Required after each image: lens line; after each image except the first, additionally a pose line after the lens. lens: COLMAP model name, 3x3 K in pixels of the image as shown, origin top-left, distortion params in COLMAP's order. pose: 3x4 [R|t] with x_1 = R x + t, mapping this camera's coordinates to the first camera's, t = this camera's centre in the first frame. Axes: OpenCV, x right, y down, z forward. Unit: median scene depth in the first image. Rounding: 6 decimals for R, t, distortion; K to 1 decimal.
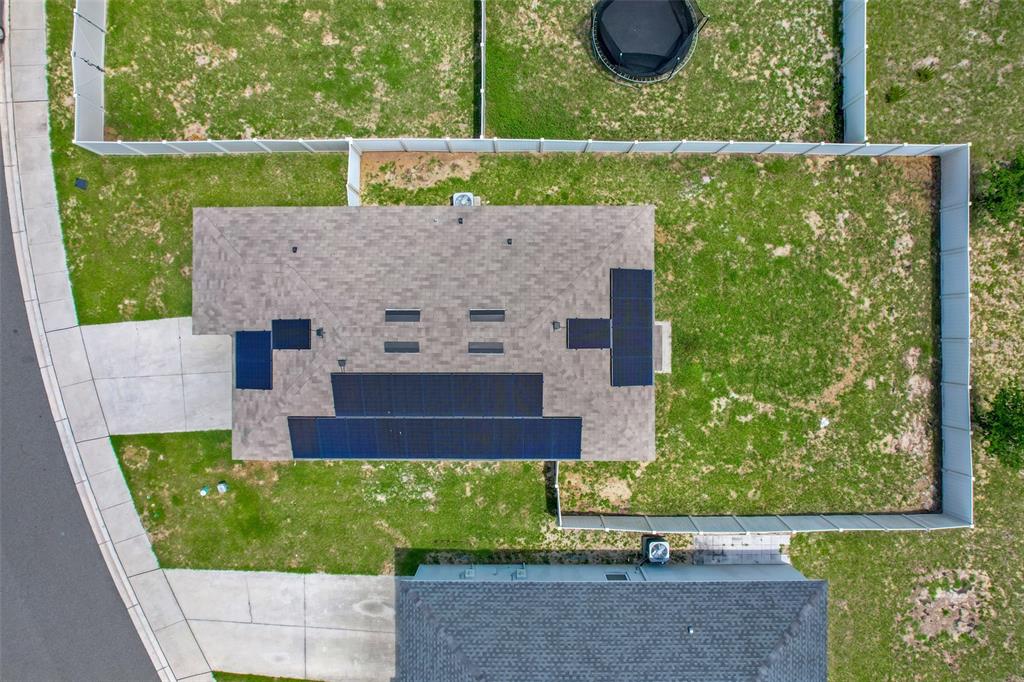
lens RADIAL K [[654.2, 0, 526.6], [0, 654.2, 339.5], [0, 0, 1]] dist [-0.077379, 0.069800]
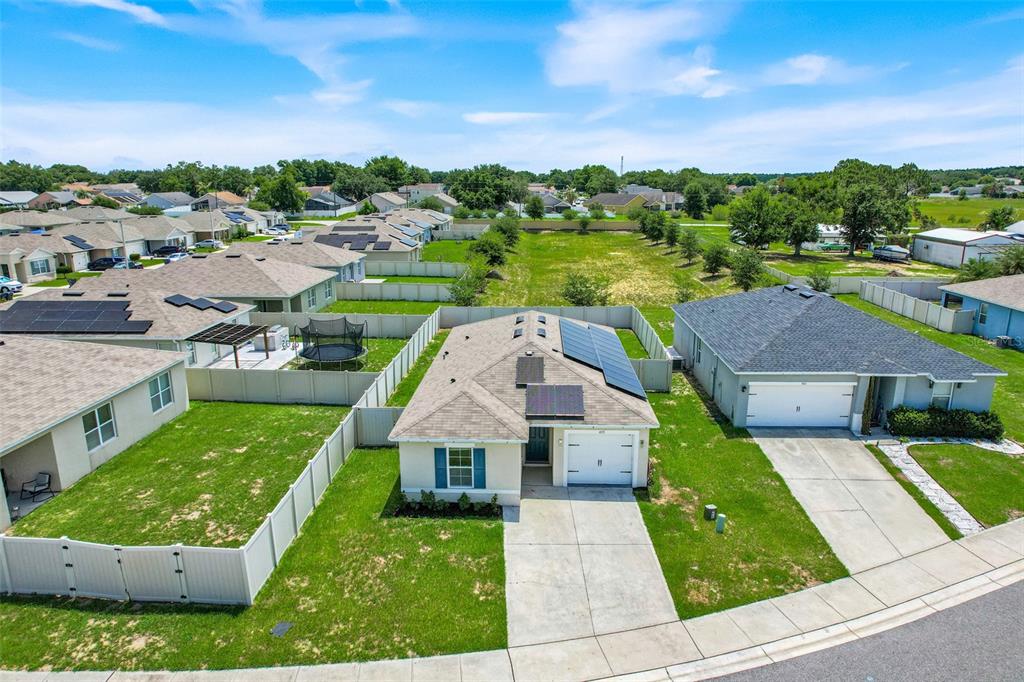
lens RADIAL K [[654.2, 0, 526.6], [0, 654.2, 339.5], [0, 0, 1]] dist [-0.077379, 0.069800]
pose [[0.022086, -0.244809, 0.969320, -1.221833], [0.999755, 0.003747, -0.021833, 0.008481], [0.001713, 0.969564, 0.244831, 0.570594]]
